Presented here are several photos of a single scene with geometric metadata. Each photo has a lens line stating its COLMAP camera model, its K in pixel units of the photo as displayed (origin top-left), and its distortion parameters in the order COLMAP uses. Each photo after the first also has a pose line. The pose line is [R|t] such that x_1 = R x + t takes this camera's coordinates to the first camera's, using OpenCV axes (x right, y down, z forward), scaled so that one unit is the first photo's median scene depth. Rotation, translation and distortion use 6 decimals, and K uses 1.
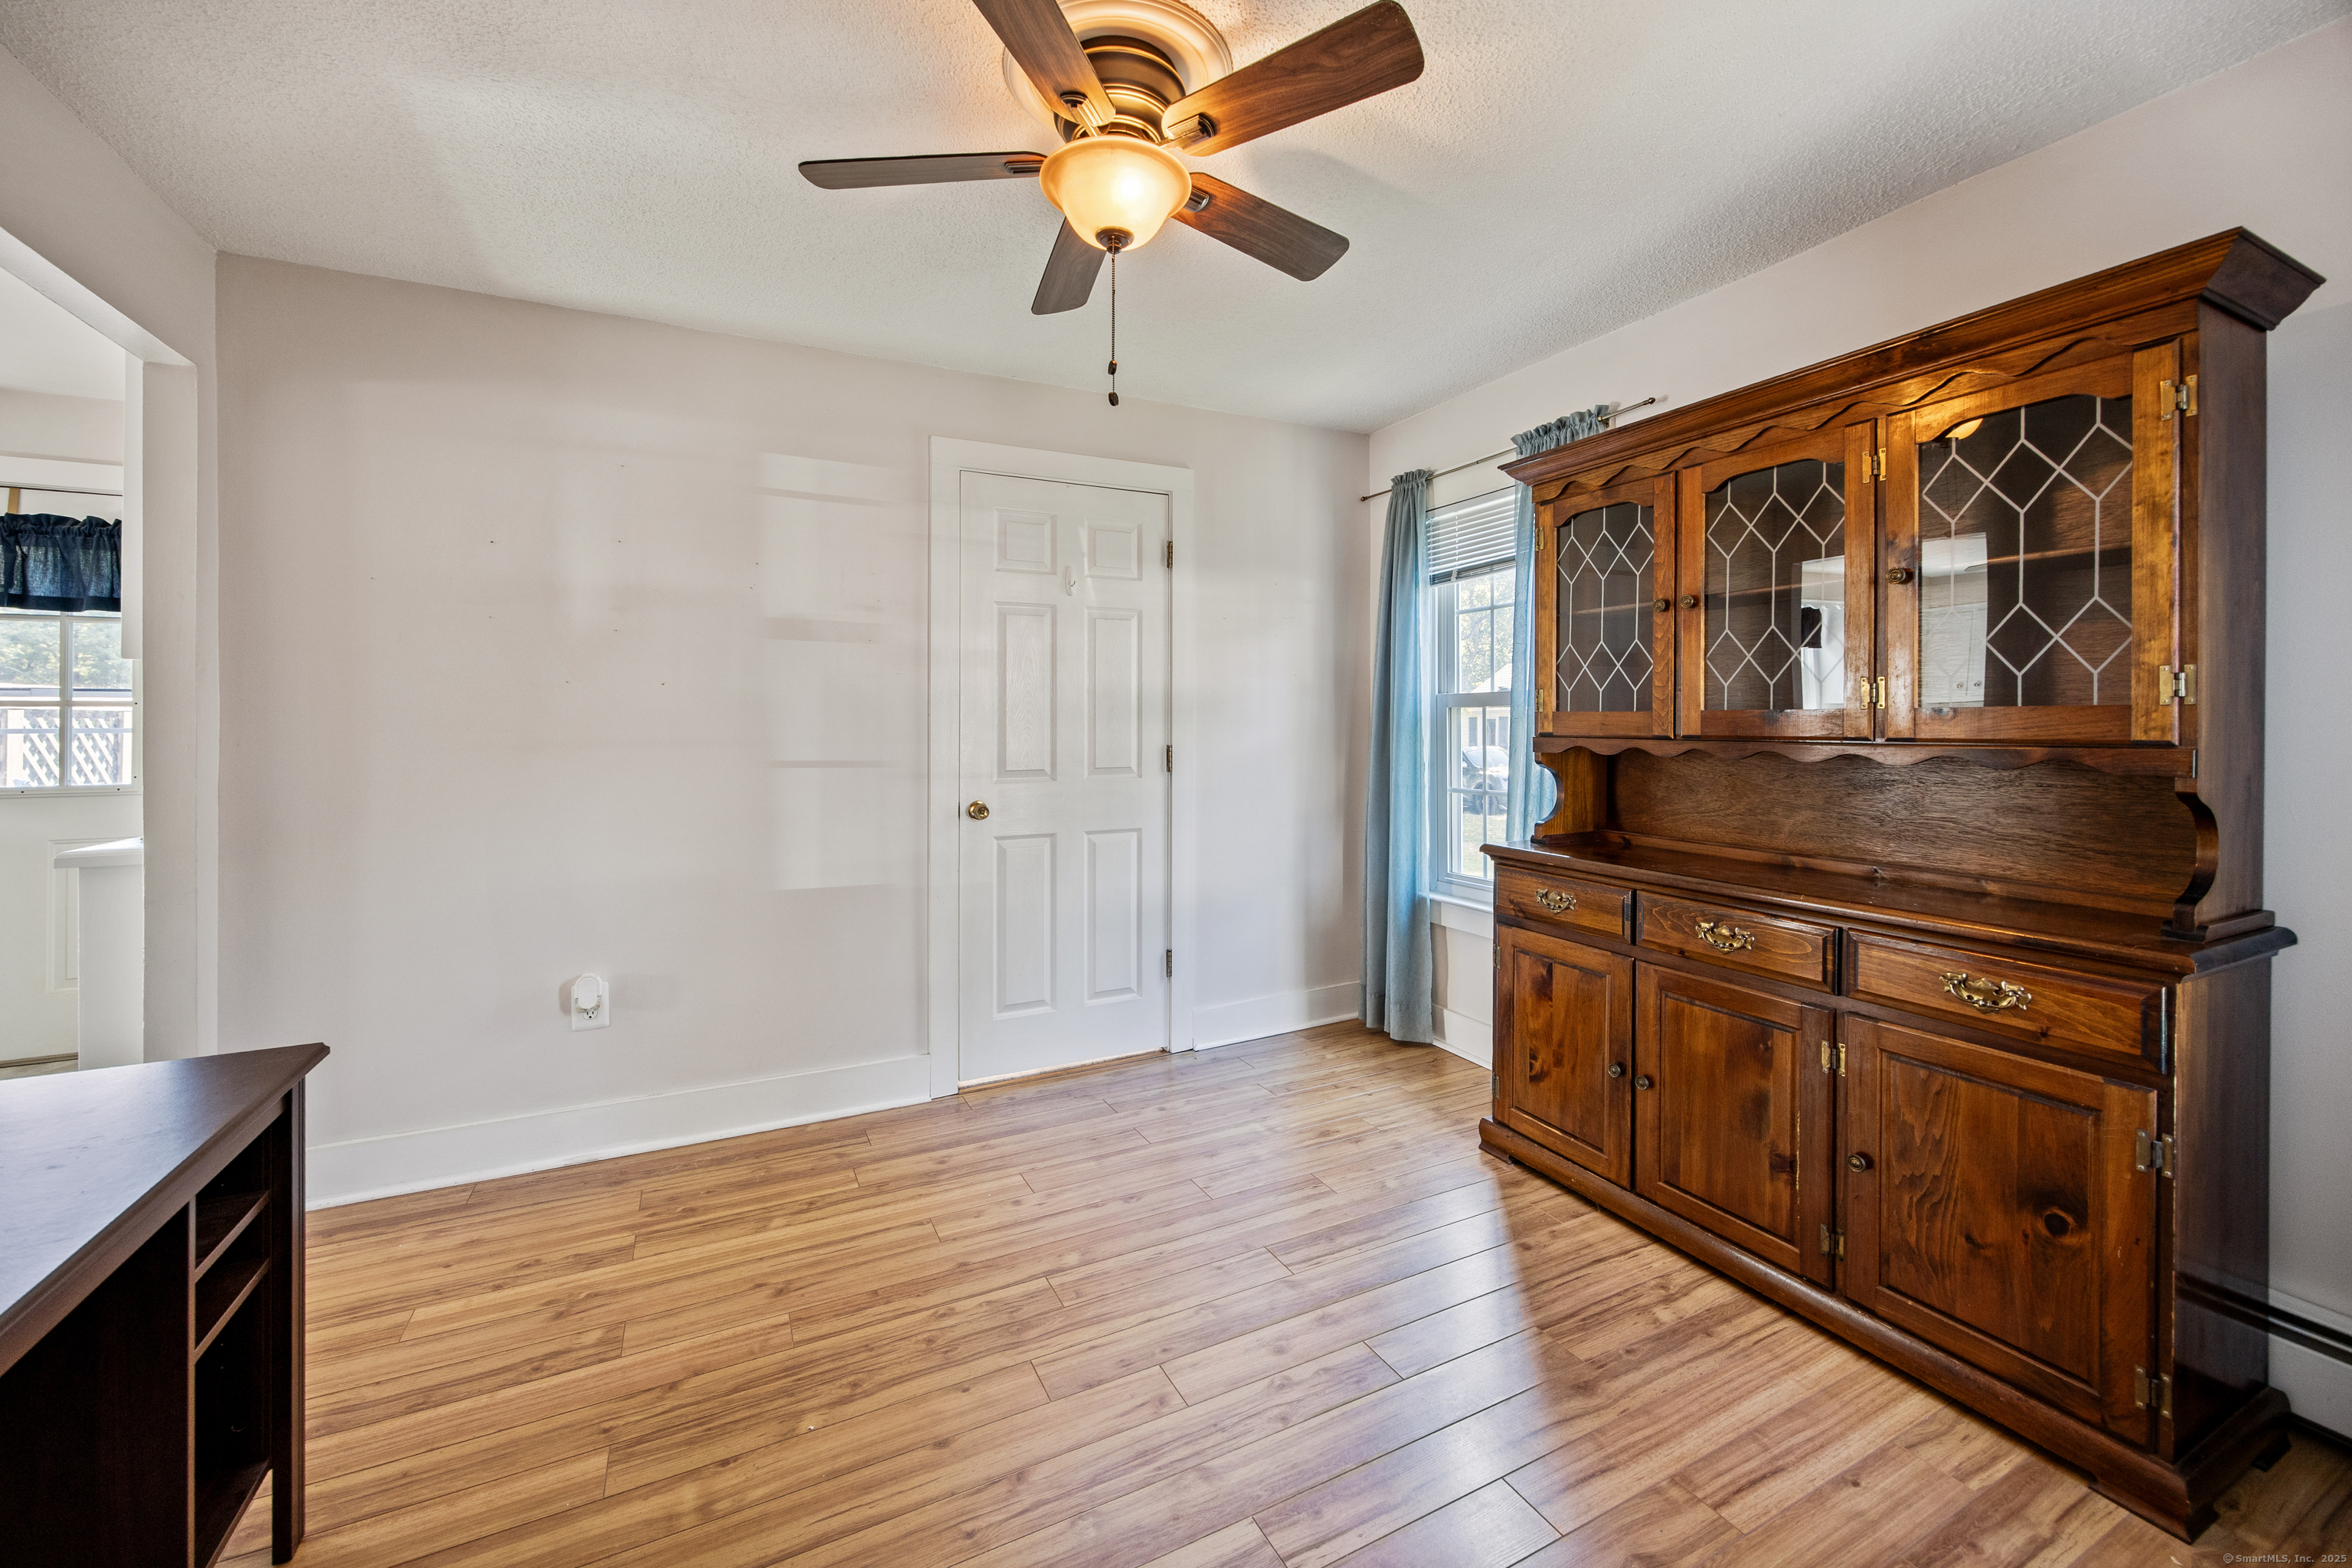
lens RADIAL K [[924.9, 0, 1170.7], [0, 924.9, 728.3], [0, 0, 1]] dist [0.001756, 0.000144]
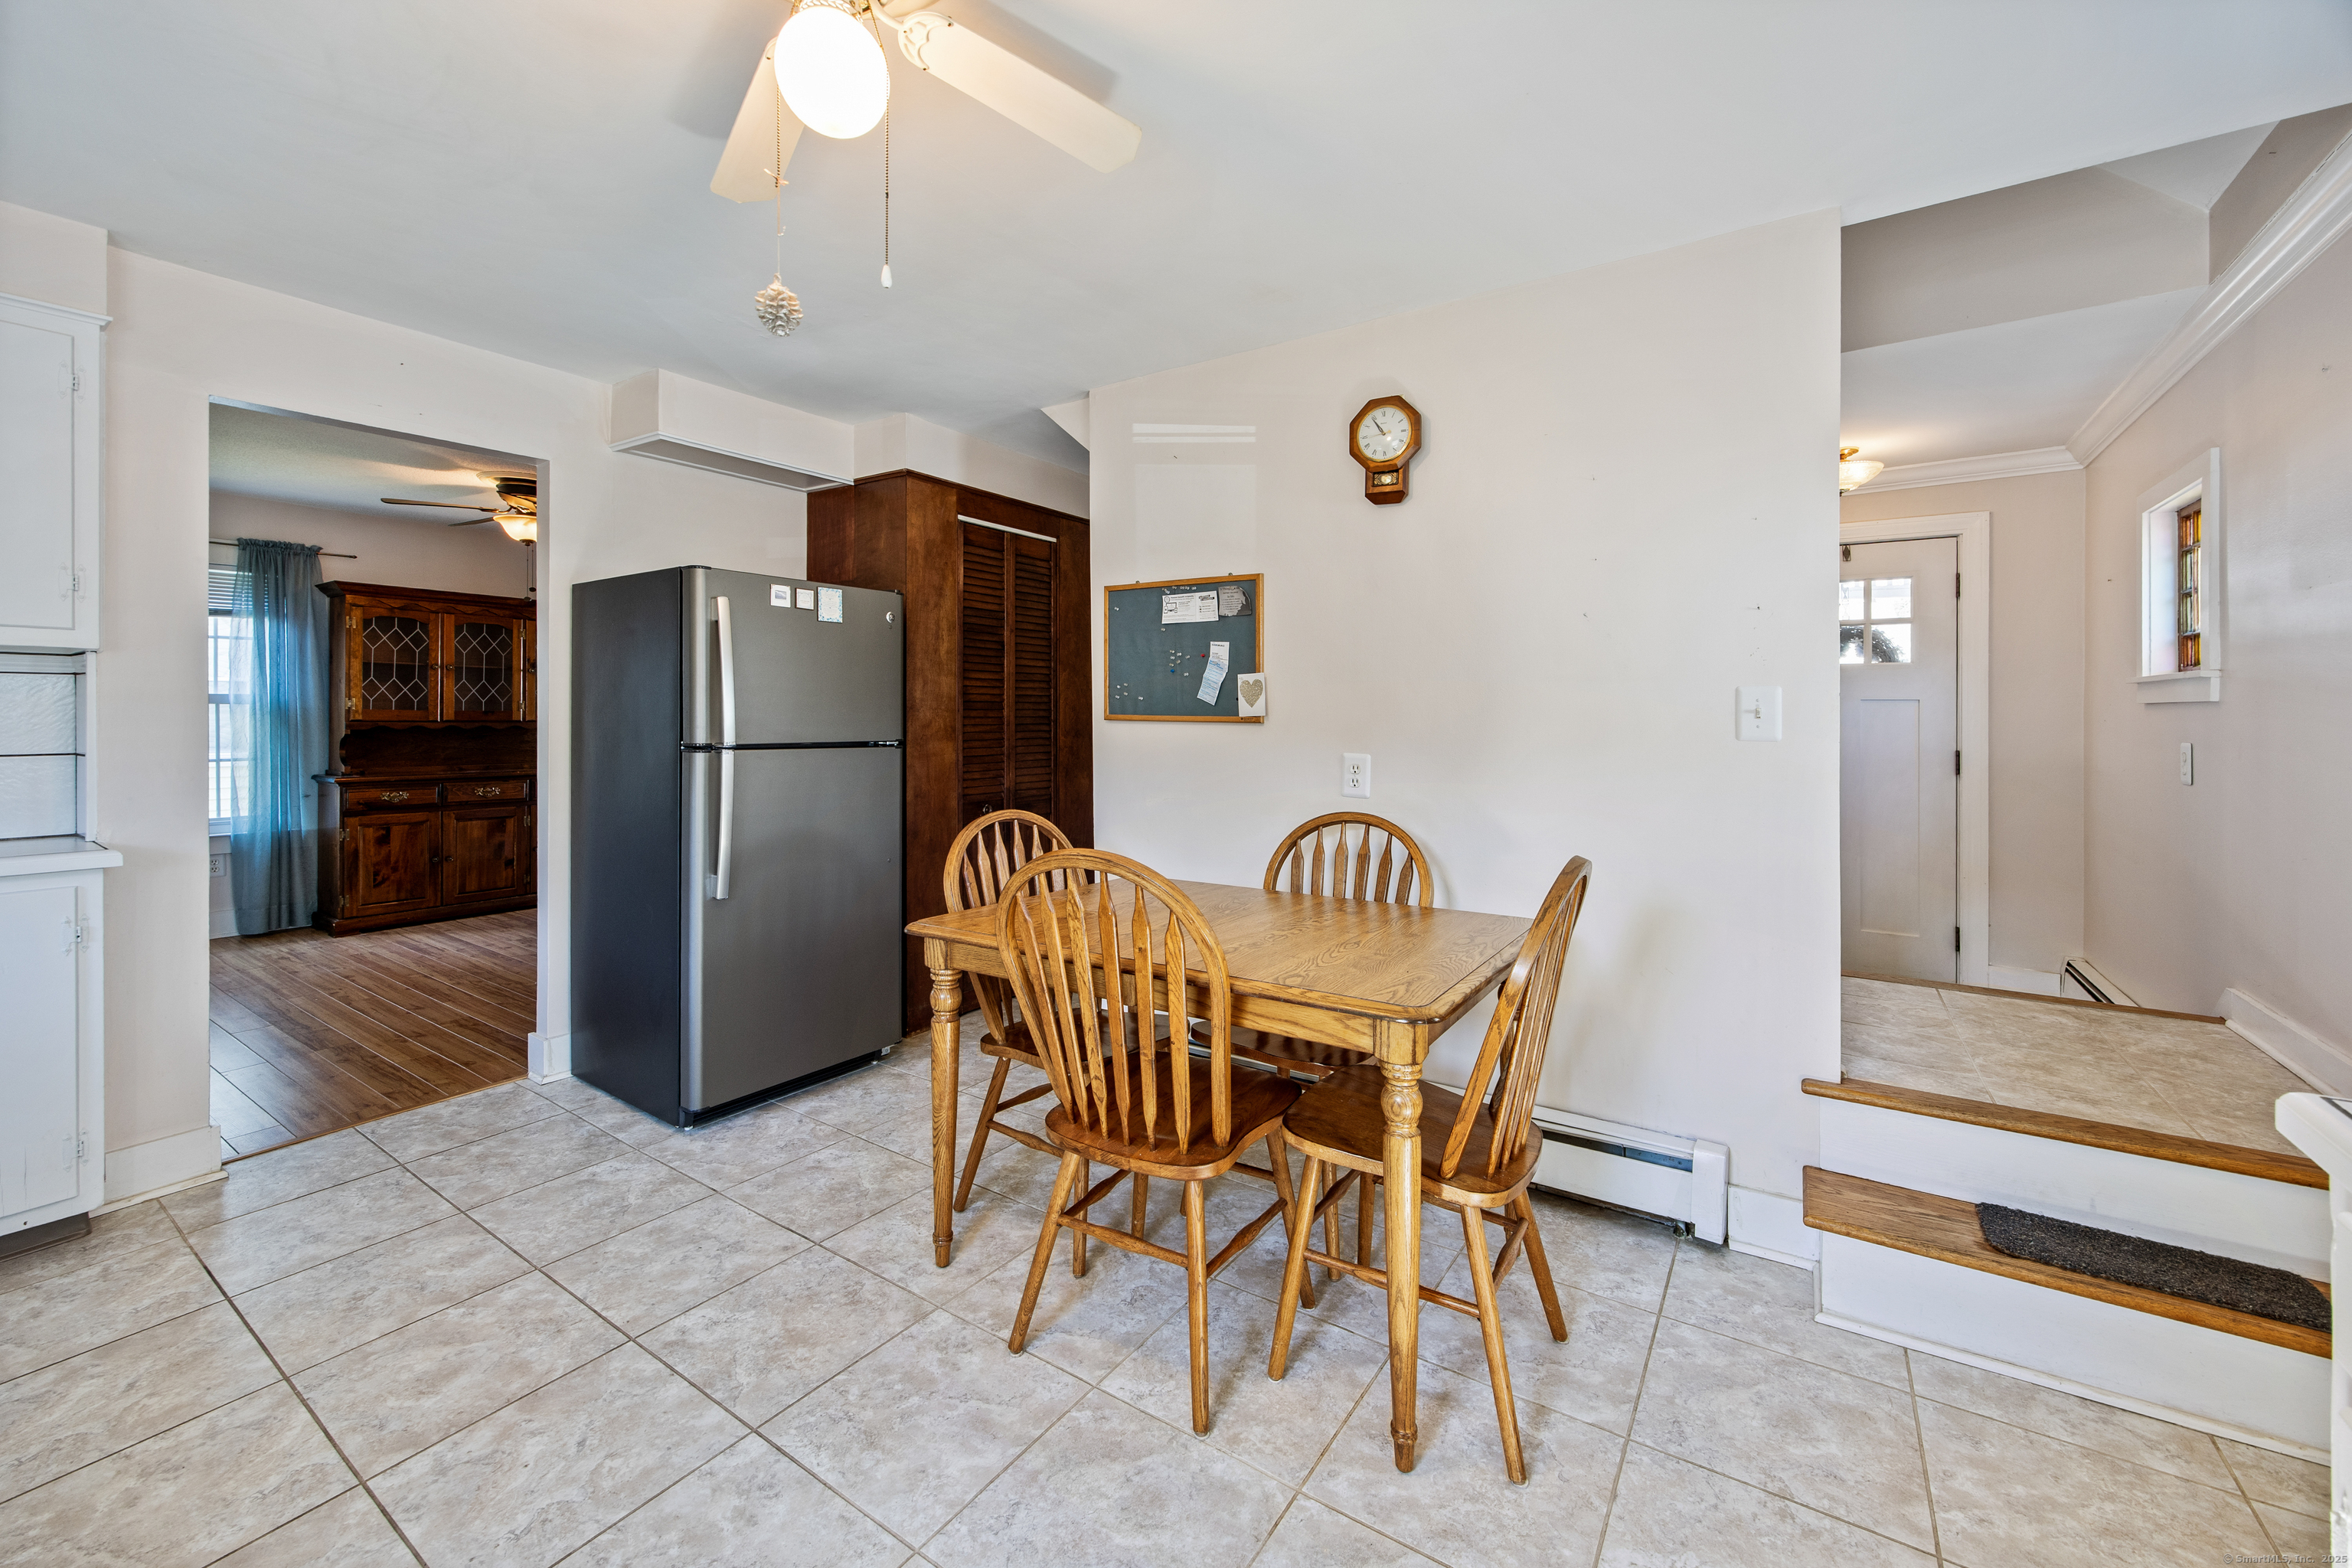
lens RADIAL K [[924.9, 0, 1170.7], [0, 924.9, 728.3], [0, 0, 1]] dist [0.001756, 0.000144]
pose [[-0.477959, -0.011984, 0.878300, -2.337886], [-0.003122, 0.999924, 0.011945, -0.005801], [-0.878376, 0.002967, -0.477960, 0.432332]]
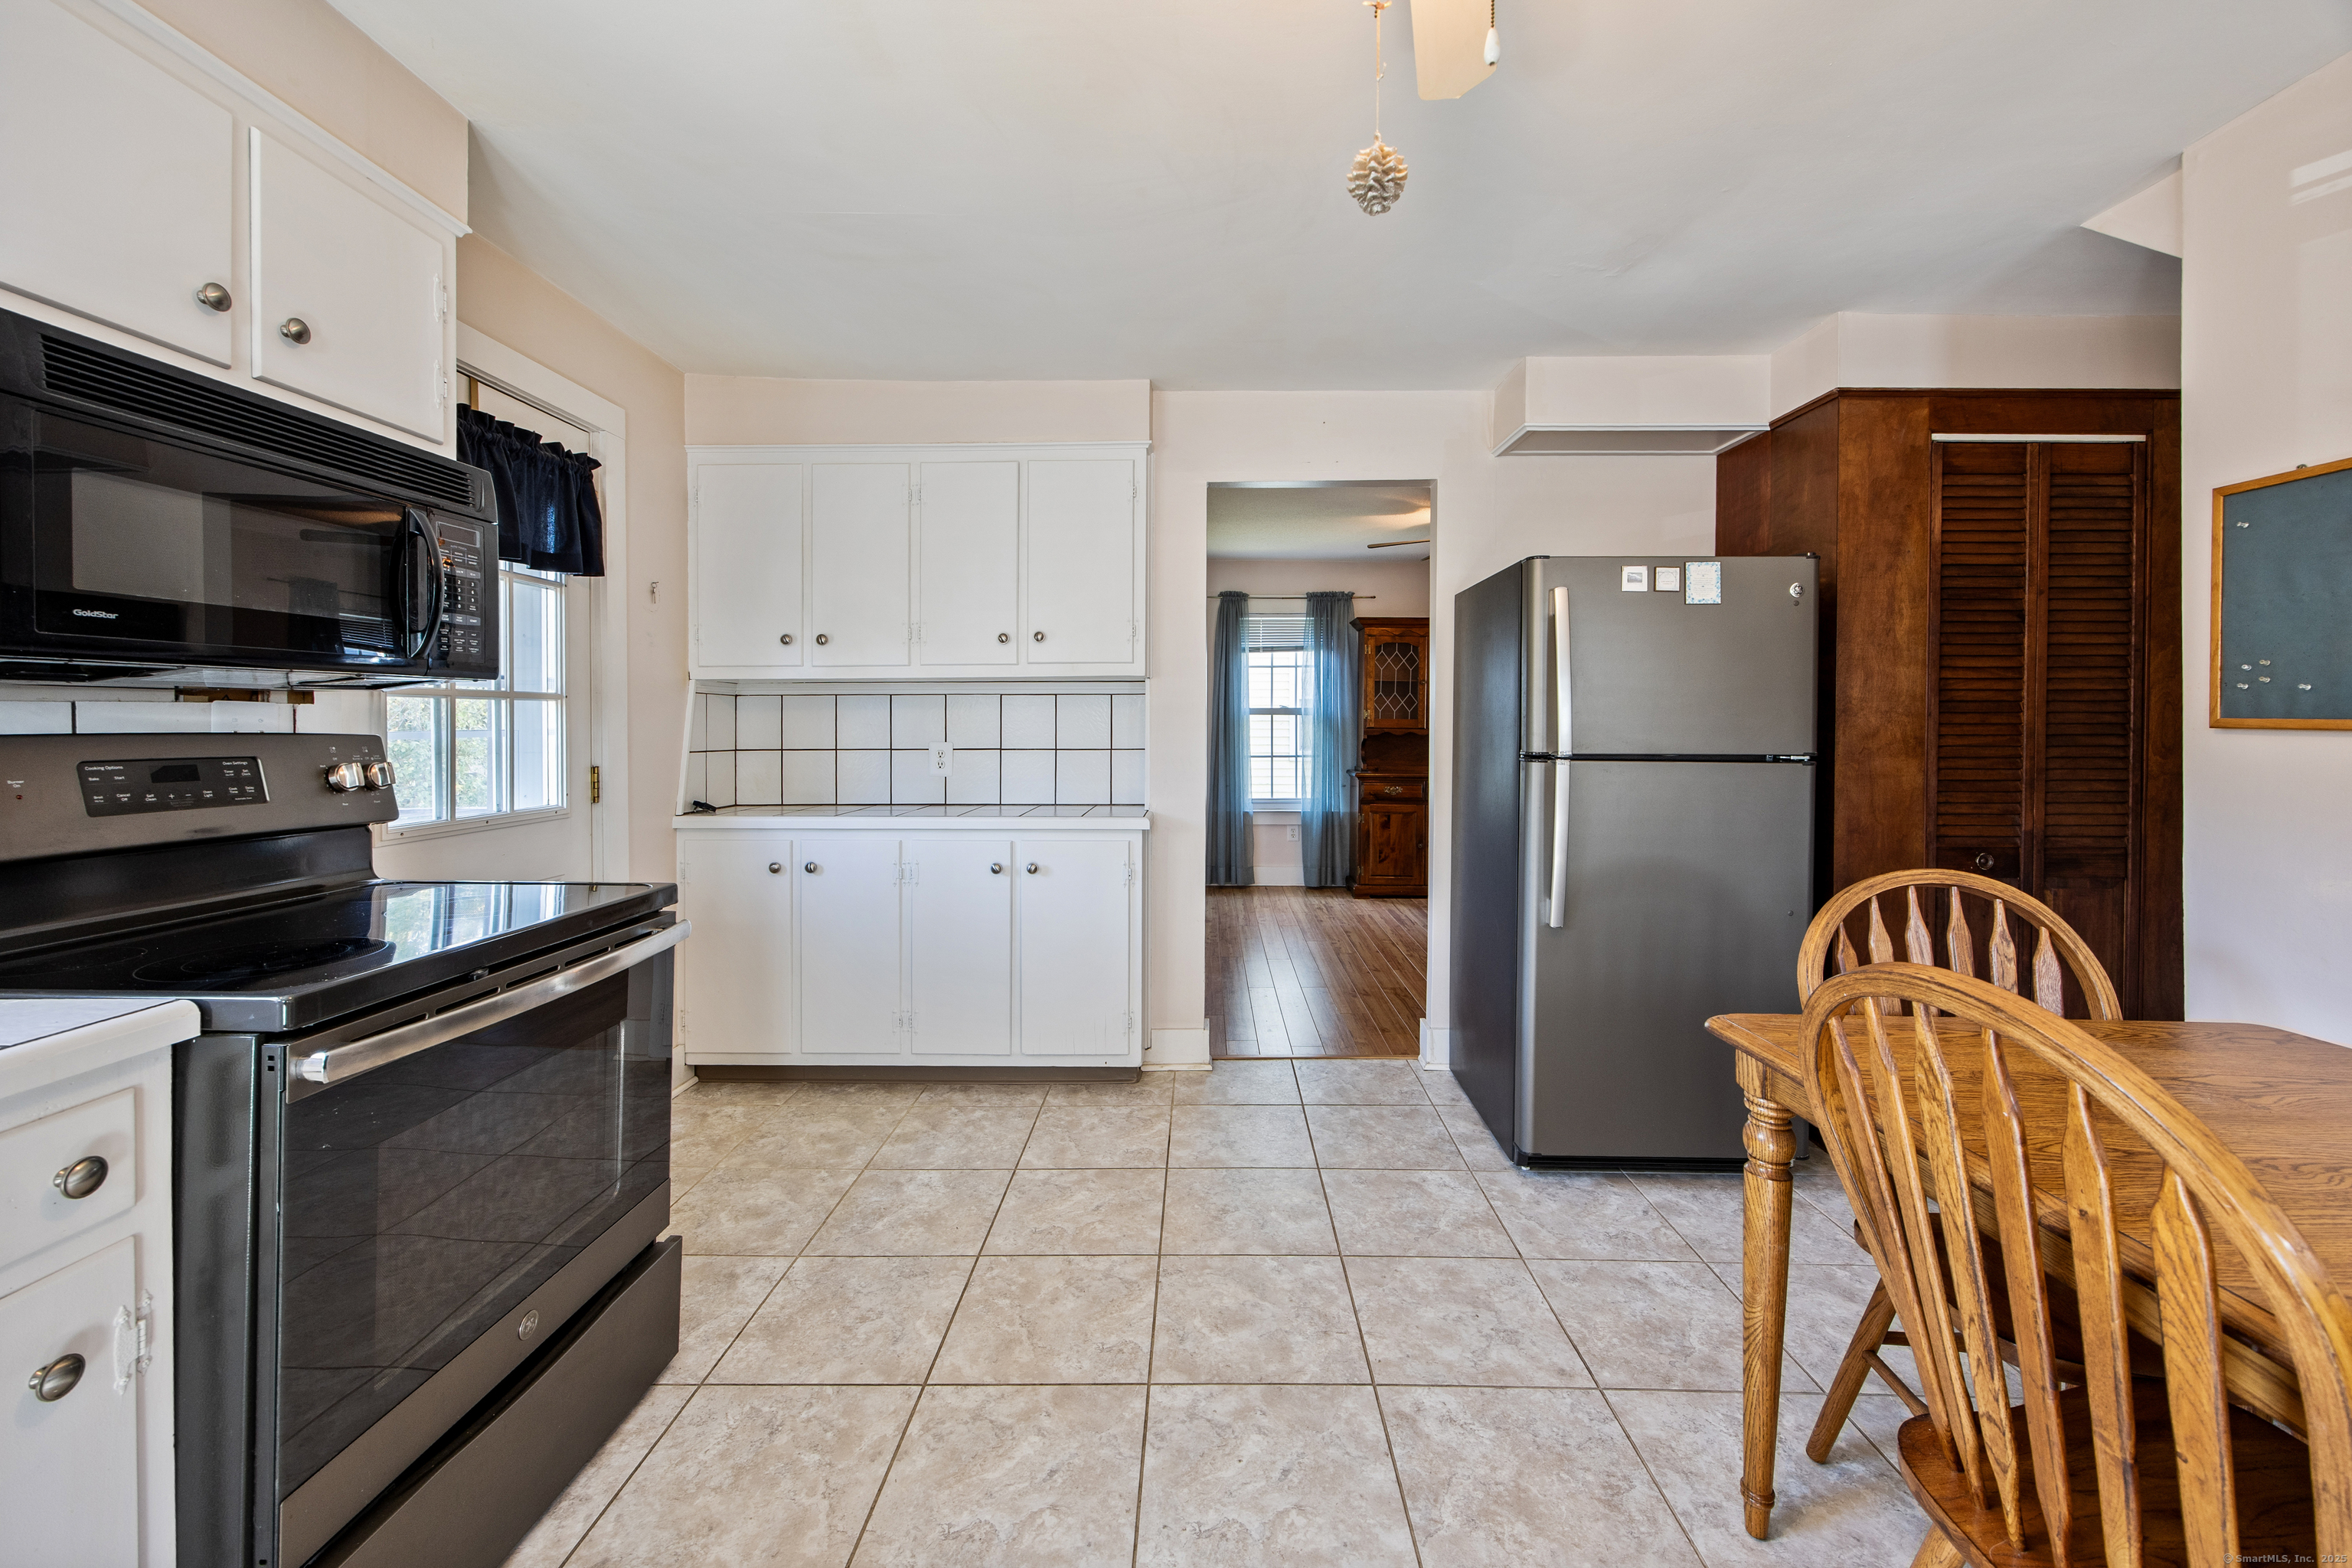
lens RADIAL K [[924.3, 0, 1207.1], [0, 924.3, 738.5], [0, 0, 1]] dist [-0.002252, -0.000374]
pose [[0.459935, -0.012998, 0.887857, -2.152311], [-0.002714, 0.999868, 0.016044, -0.002546], [-0.887948, -0.009789, 0.459839, 0.254090]]
